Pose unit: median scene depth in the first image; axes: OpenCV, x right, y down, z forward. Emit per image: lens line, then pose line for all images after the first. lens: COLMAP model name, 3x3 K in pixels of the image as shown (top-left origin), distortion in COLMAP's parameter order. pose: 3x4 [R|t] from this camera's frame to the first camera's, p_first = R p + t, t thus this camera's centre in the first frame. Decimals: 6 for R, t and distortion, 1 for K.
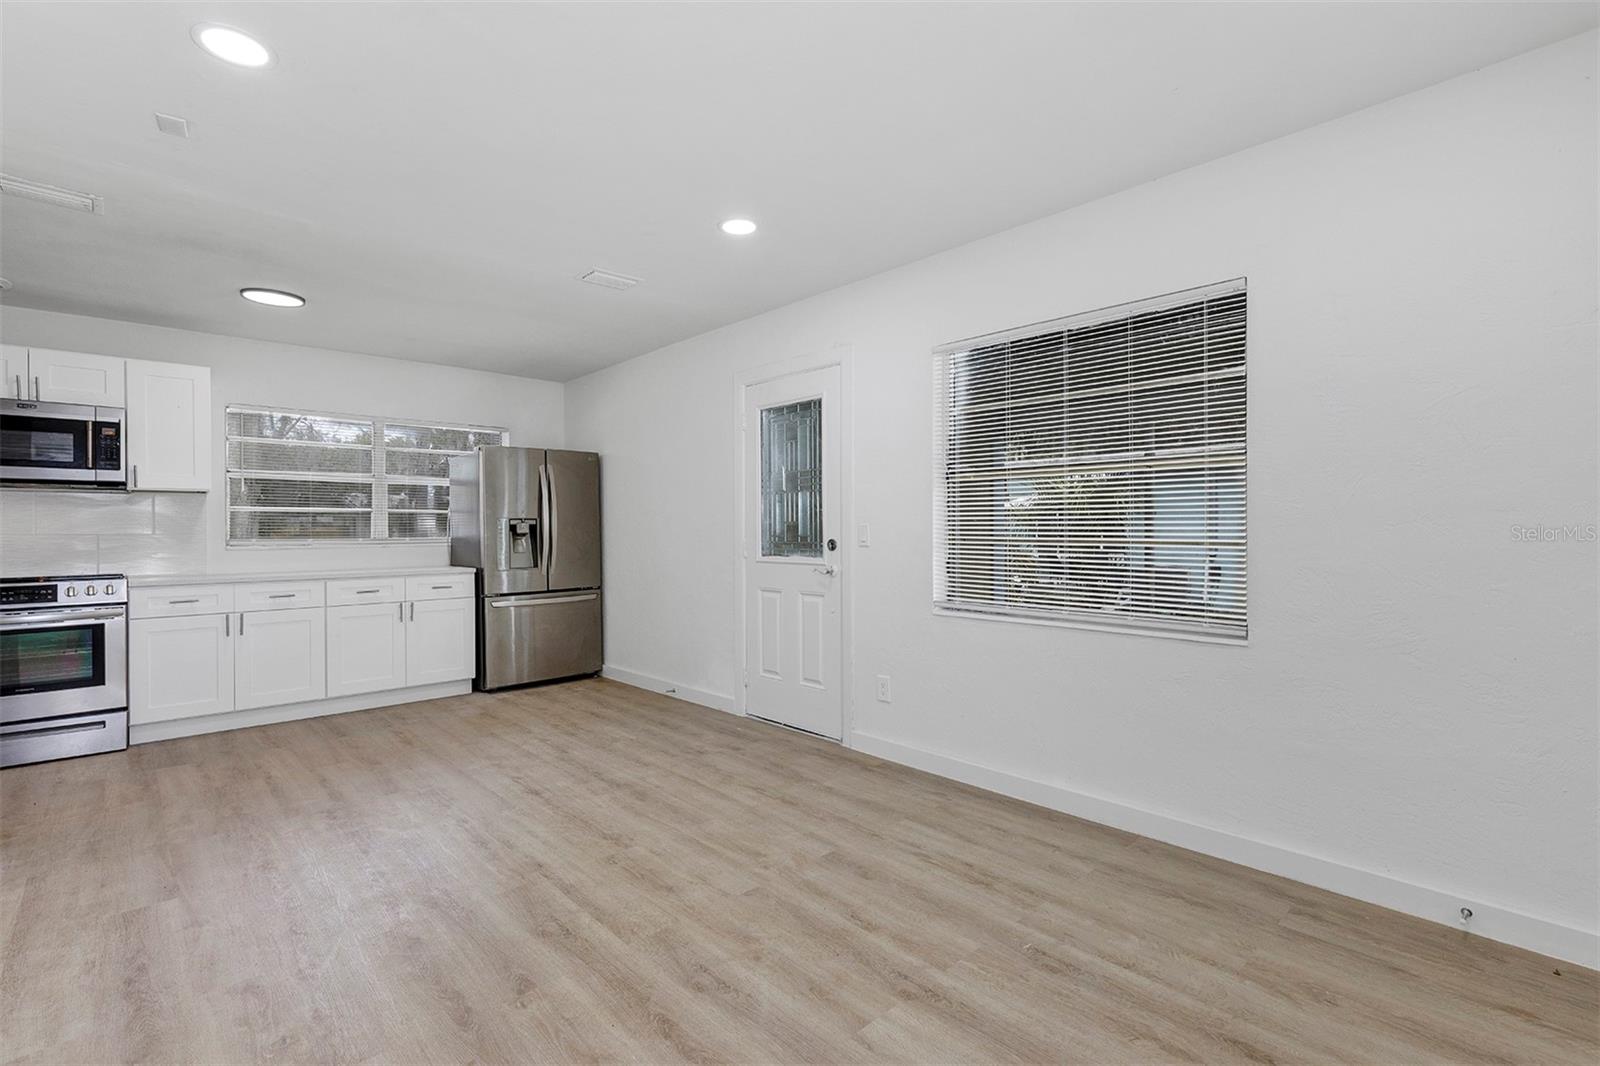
lens RADIAL K [[738.3, 0, 800.2], [0, 738.3, 539.4], [0, 0, 1]] dist [0.006359, 0.000361]
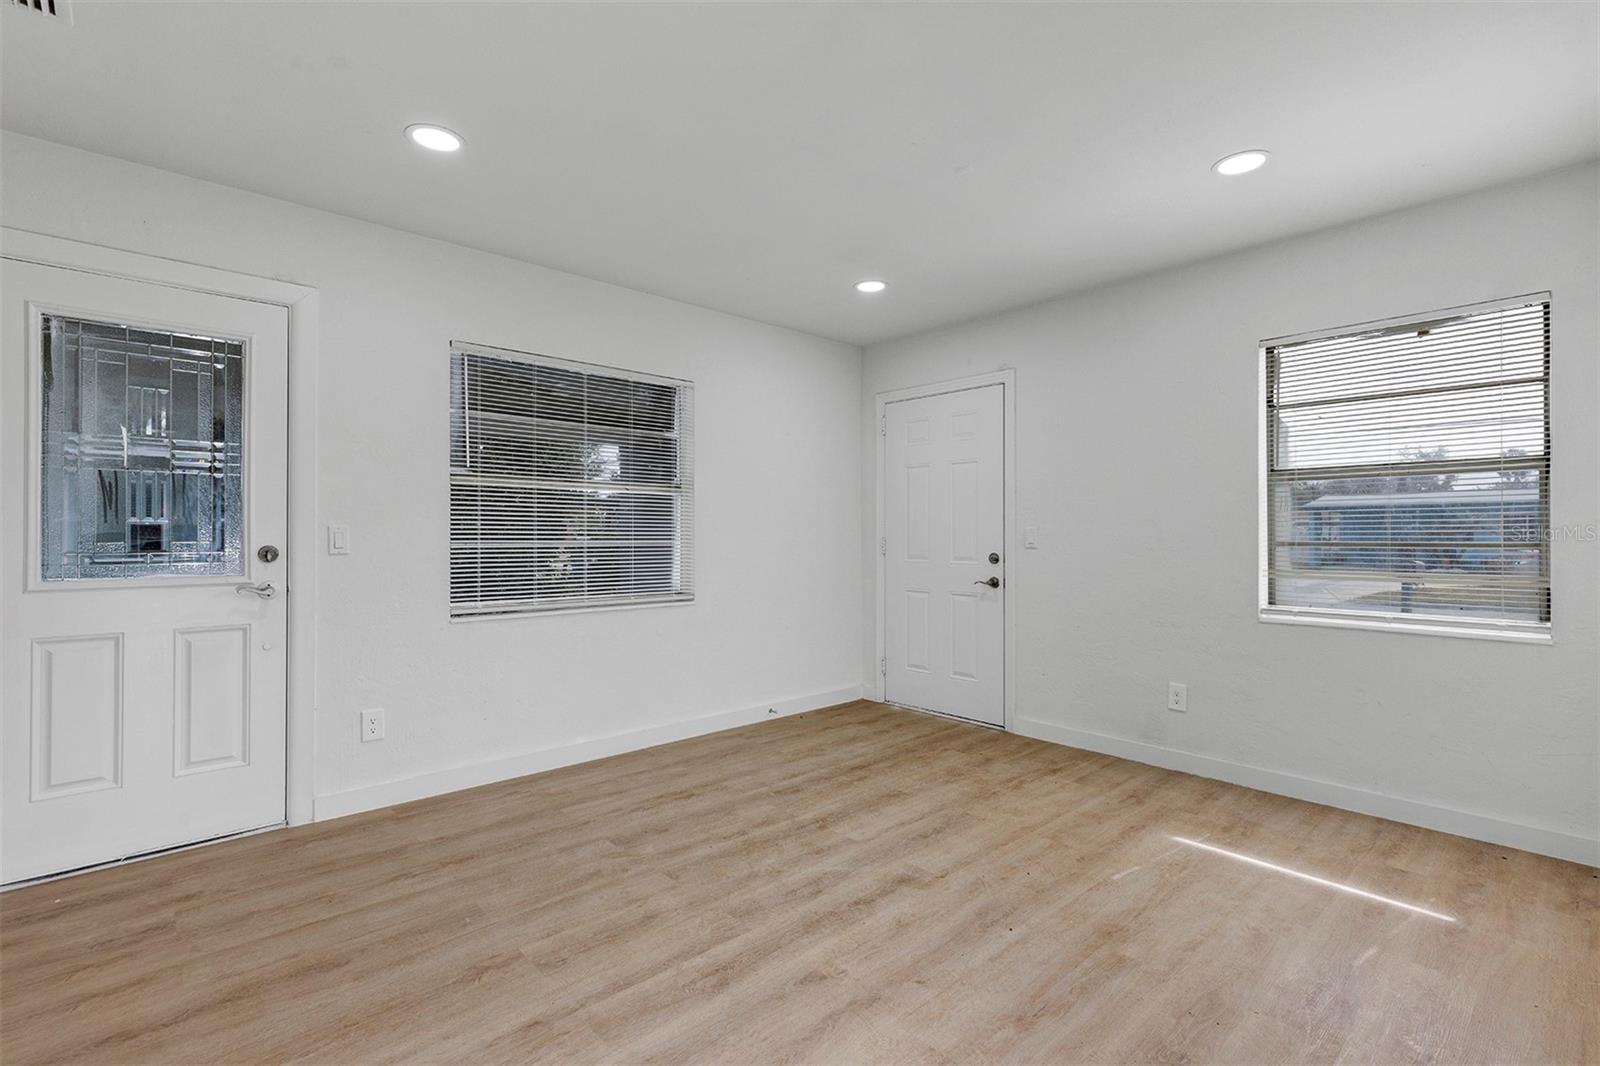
lens RADIAL K [[738.3, 0, 791.5], [0, 738.3, 528.9], [0, 0, 1]] dist [0.006359, 0.000361]
pose [[0.005015, 0.011758, 0.999918, -1.068447], [0.014355, 0.999827, -0.011829, -0.002182], [-0.999884, 0.014413, 0.004845, 0.777486]]
